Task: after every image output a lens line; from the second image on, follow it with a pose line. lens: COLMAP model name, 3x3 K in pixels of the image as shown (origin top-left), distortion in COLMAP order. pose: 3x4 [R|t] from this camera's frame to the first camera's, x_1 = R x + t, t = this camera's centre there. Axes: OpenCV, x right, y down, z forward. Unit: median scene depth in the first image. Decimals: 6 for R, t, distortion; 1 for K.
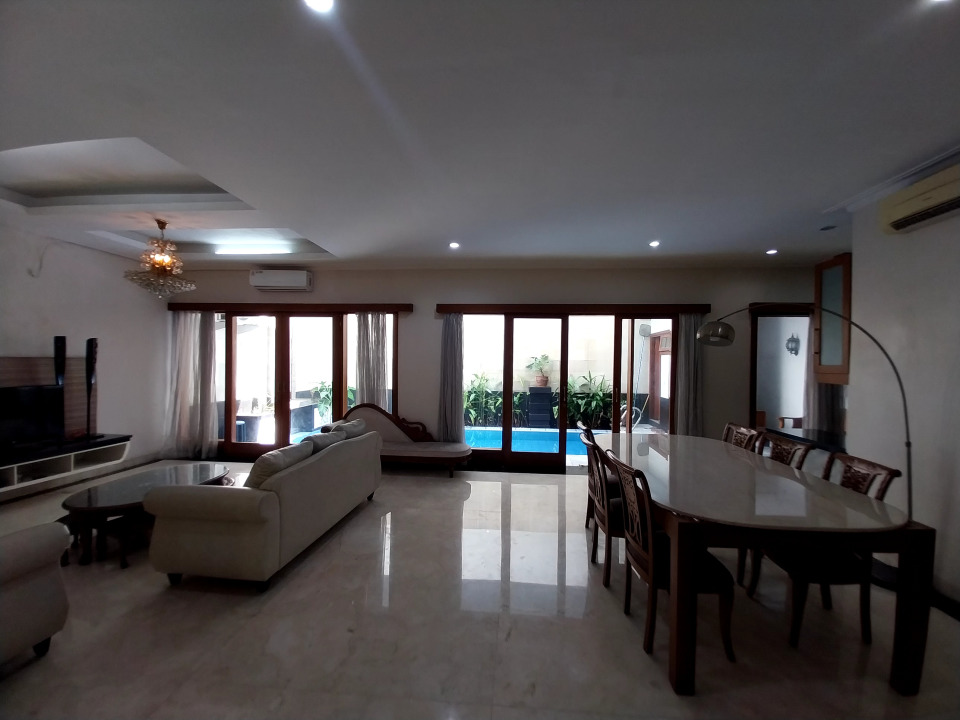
lens RADIAL K [[387.8, 0, 480.9], [0, 387.8, 358.9], [0, 0, 1]] dist [-0.000845, -0.000067]
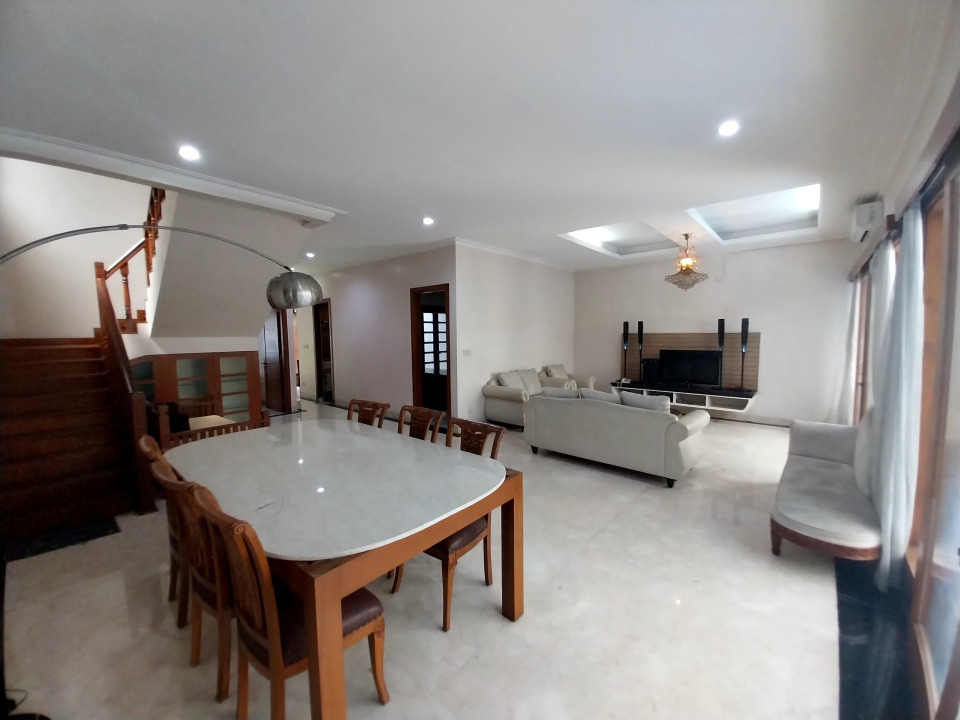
lens RADIAL K [[387.8, 0, 483.3], [0, 387.8, 360.4], [0, 0, 1]] dist [-0.000845, -0.000067]
pose [[-0.598227, 0.051689, -0.799658, 0.684933], [0.003124, 0.998060, 0.062177, 0.006357], [0.801321, 0.034698, -0.597228, 1.166359]]
